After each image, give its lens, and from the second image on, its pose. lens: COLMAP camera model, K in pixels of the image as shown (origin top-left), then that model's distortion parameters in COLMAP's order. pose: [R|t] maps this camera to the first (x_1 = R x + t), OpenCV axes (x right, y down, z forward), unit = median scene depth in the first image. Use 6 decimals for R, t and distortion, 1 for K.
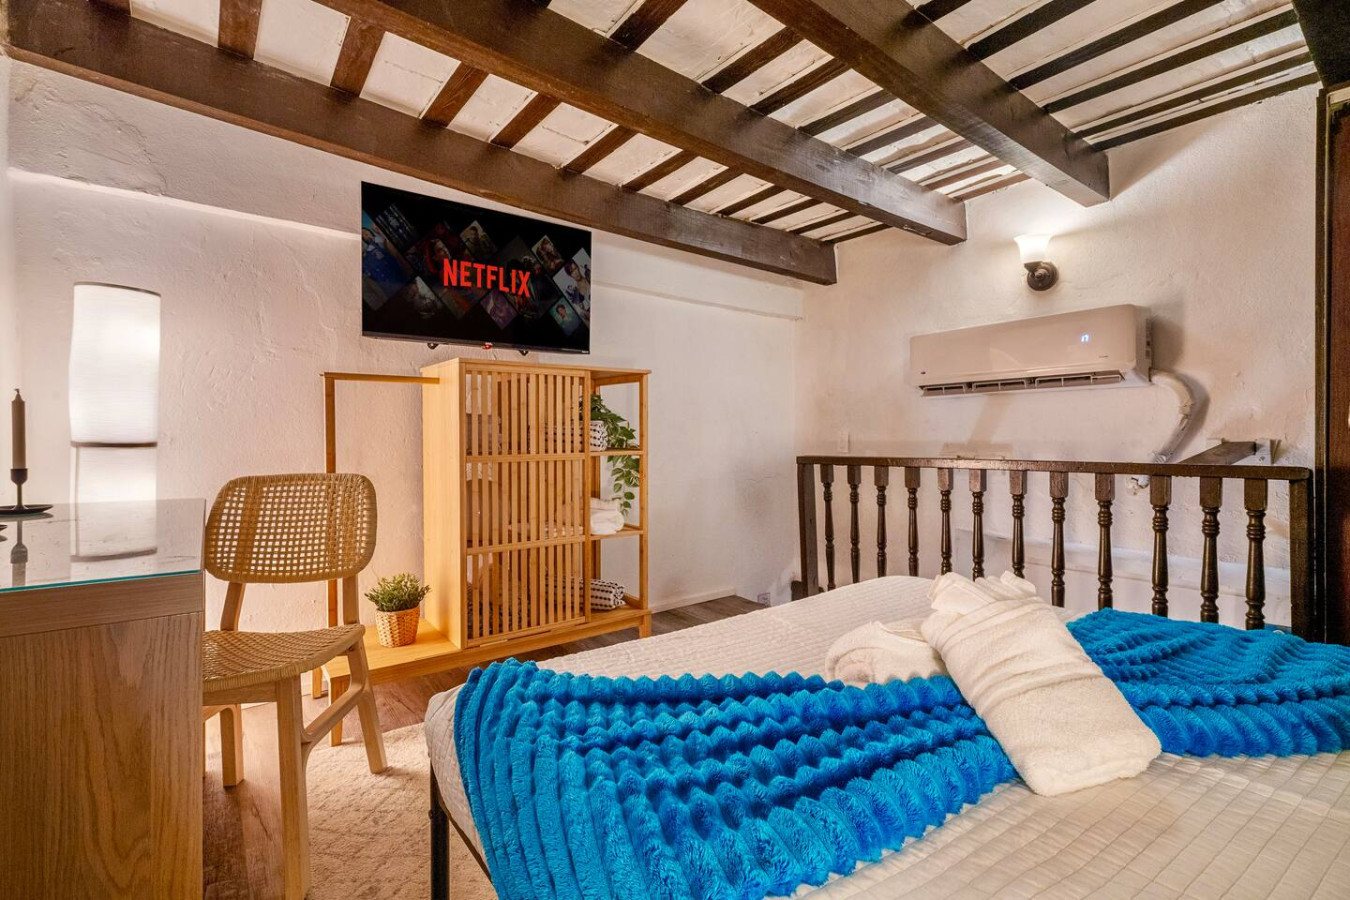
lens RADIAL K [[612.4, 0, 674.4], [0, 612.4, 432.7], [0, 0, 1]] dist [-0.000442, 0.000071]
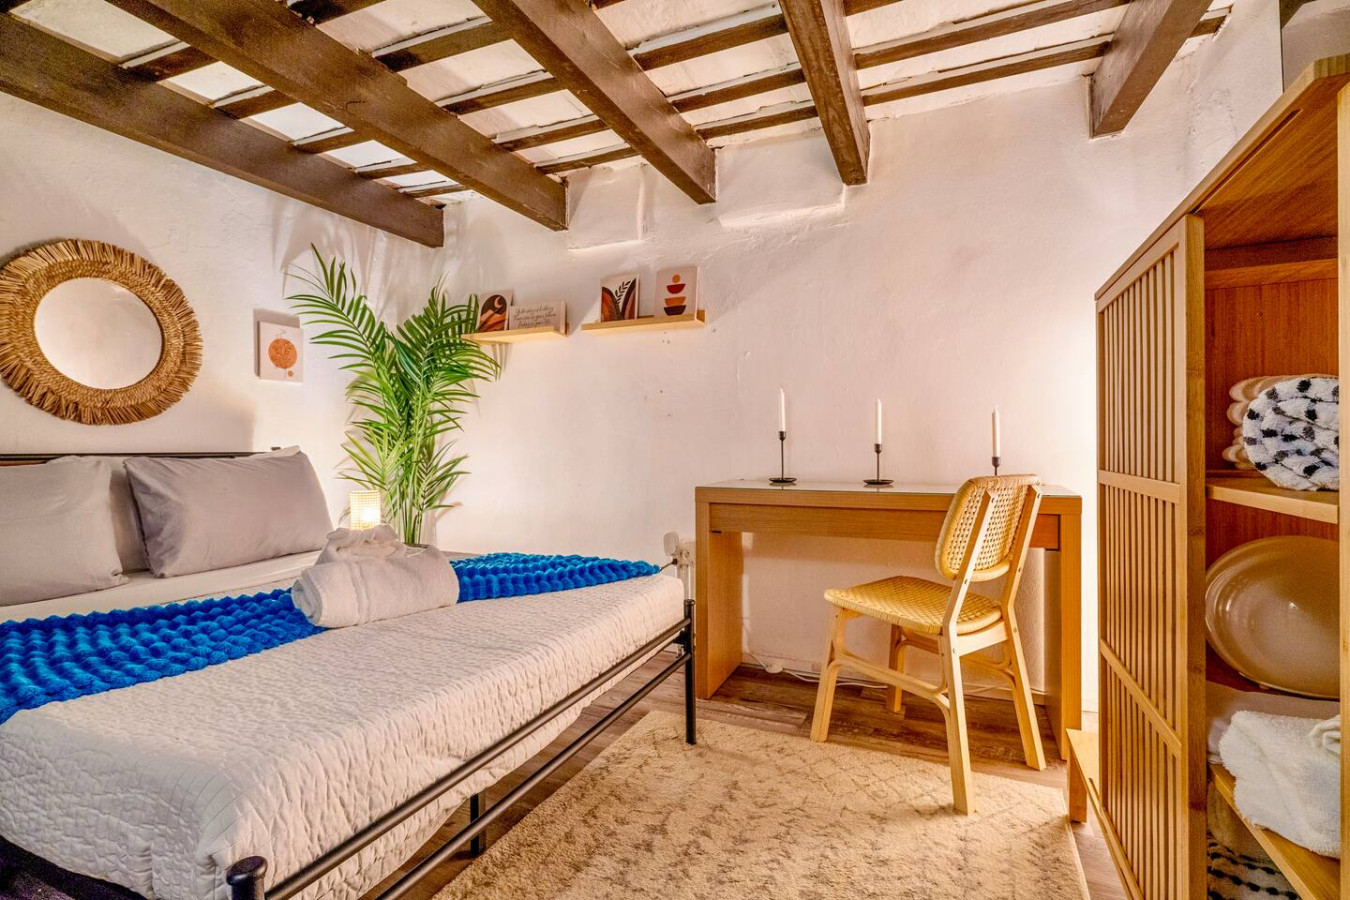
lens RADIAL K [[632.8, 0, 675.0], [0, 632.8, 450.0], [0, 0, 1]] dist [0.000676, 0.000264]
pose [[-0.878513, 0.014482, -0.477499, 0.224576], [0.010594, 0.999885, 0.010834, 0.008942], [0.477602, 0.004459, -0.878565, 1.120500]]
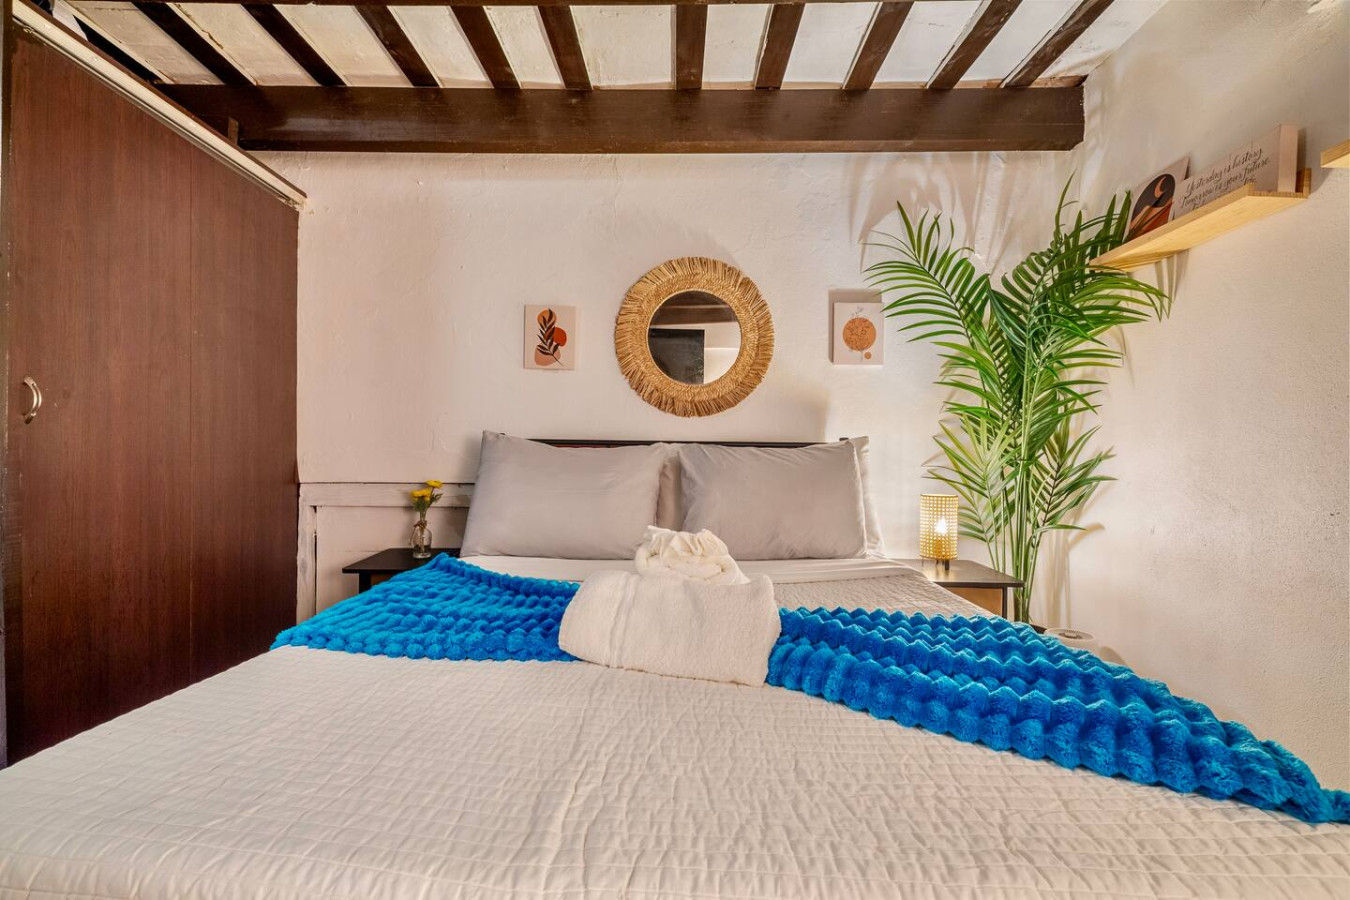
lens RADIAL K [[613.1, 0, 665.5], [0, 613.1, 449.4], [0, 0, 1]] dist [0.001967, 0.000663]
pose [[-0.777257, 0.005146, 0.629162, -0.081141], [-0.004157, 0.999903, -0.013313, 0.040618], [-0.629169, -0.012963, -0.777160, 0.740679]]
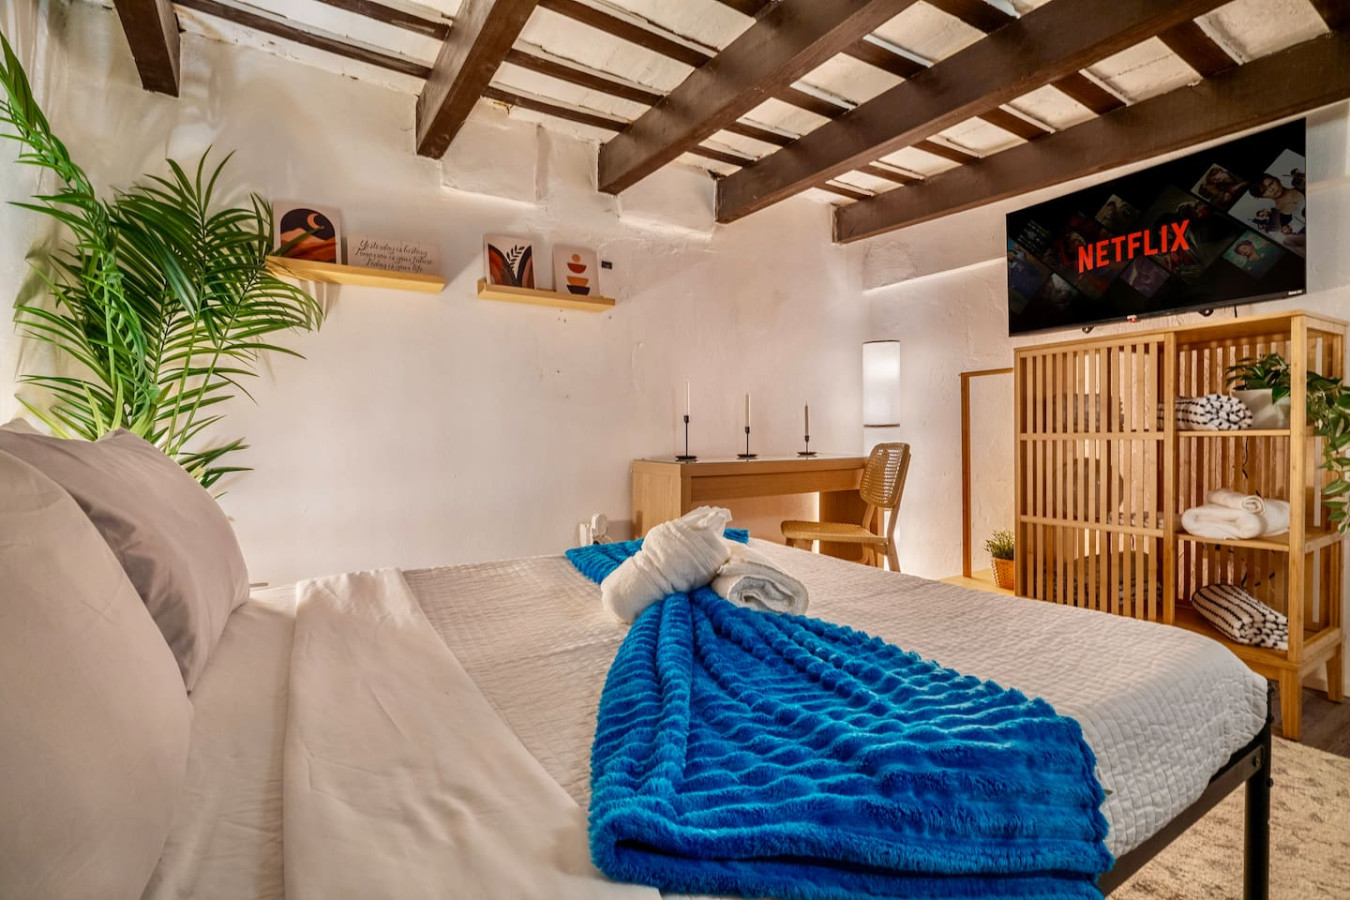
lens RADIAL K [[613.1, 0, 665.5], [0, 613.1, 449.4], [0, 0, 1]] dist [0.001967, 0.000663]
pose [[-0.106834, 0.026999, -0.993910, 0.741183], [0.013334, 0.999580, 0.025720, 0.025672], [0.994187, -0.010505, -0.107149, 0.393837]]
